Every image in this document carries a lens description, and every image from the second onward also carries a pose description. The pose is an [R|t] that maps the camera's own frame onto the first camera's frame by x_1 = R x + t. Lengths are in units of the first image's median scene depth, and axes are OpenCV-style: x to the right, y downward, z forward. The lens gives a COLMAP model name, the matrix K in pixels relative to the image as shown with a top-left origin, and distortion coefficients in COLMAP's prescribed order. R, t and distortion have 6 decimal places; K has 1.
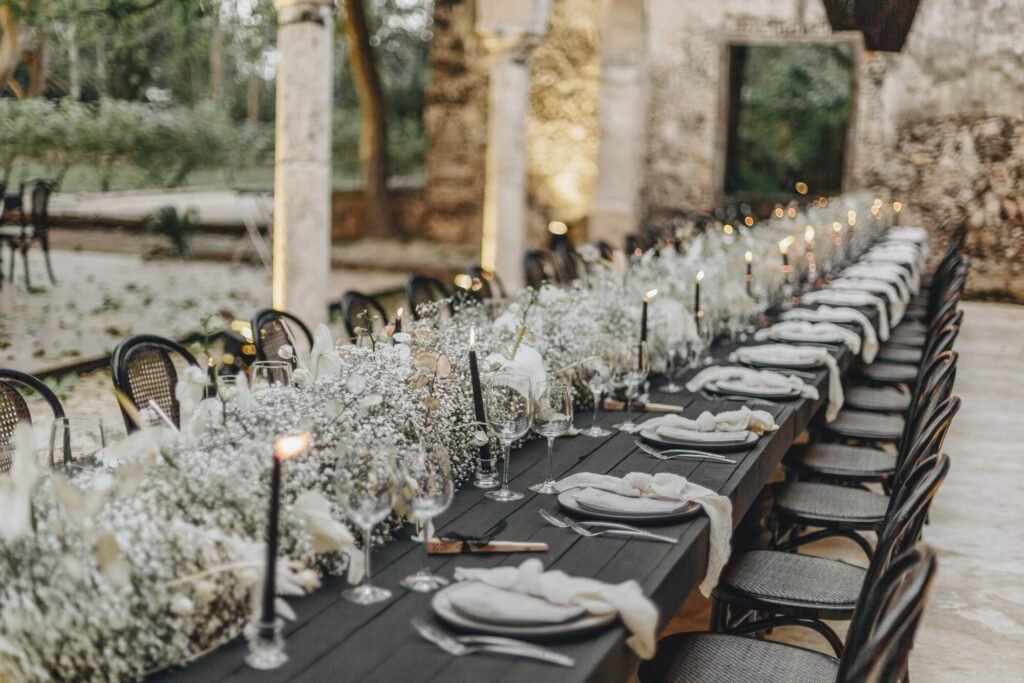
lens RADIAL K [[1406.0, 0, 512.0], [0, 1406.0, 341.5], [0, 0, 1]] dist [-0.004293, -0.028753]
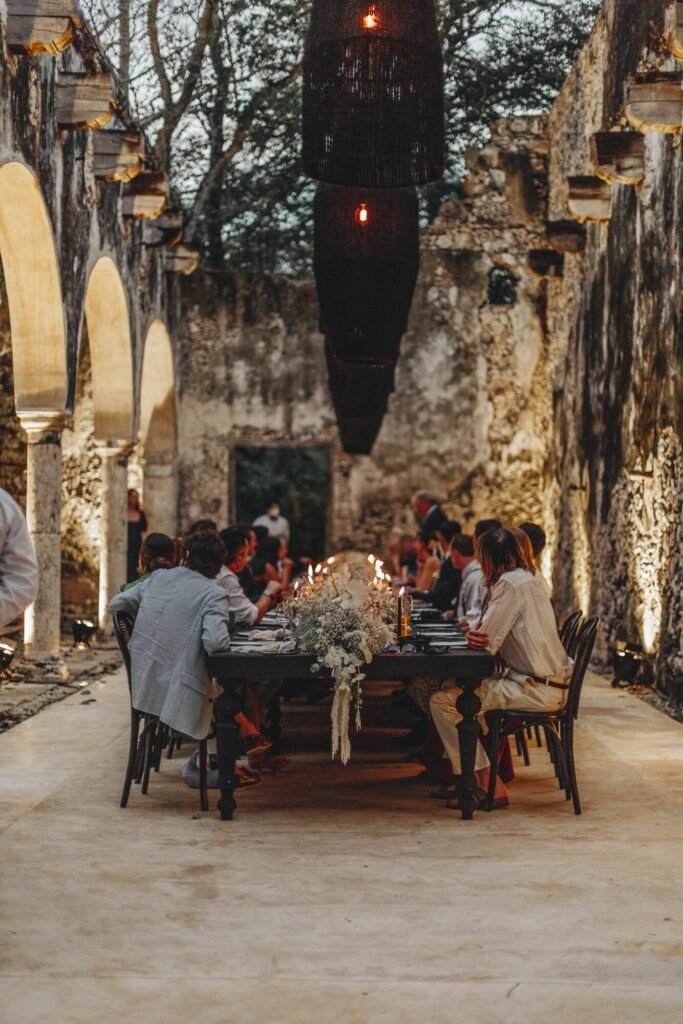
lens RADIAL K [[1406.0, 0, 341.5], [0, 1406.0, 512.0], [0, 0, 1]] dist [-0.004293, -0.028753]
pose [[0.949438, -0.018901, 0.313386, -0.179259], [0.066358, 0.987716, -0.141468, 0.048071], [-0.306863, 0.155111, 0.939029, -0.295194]]
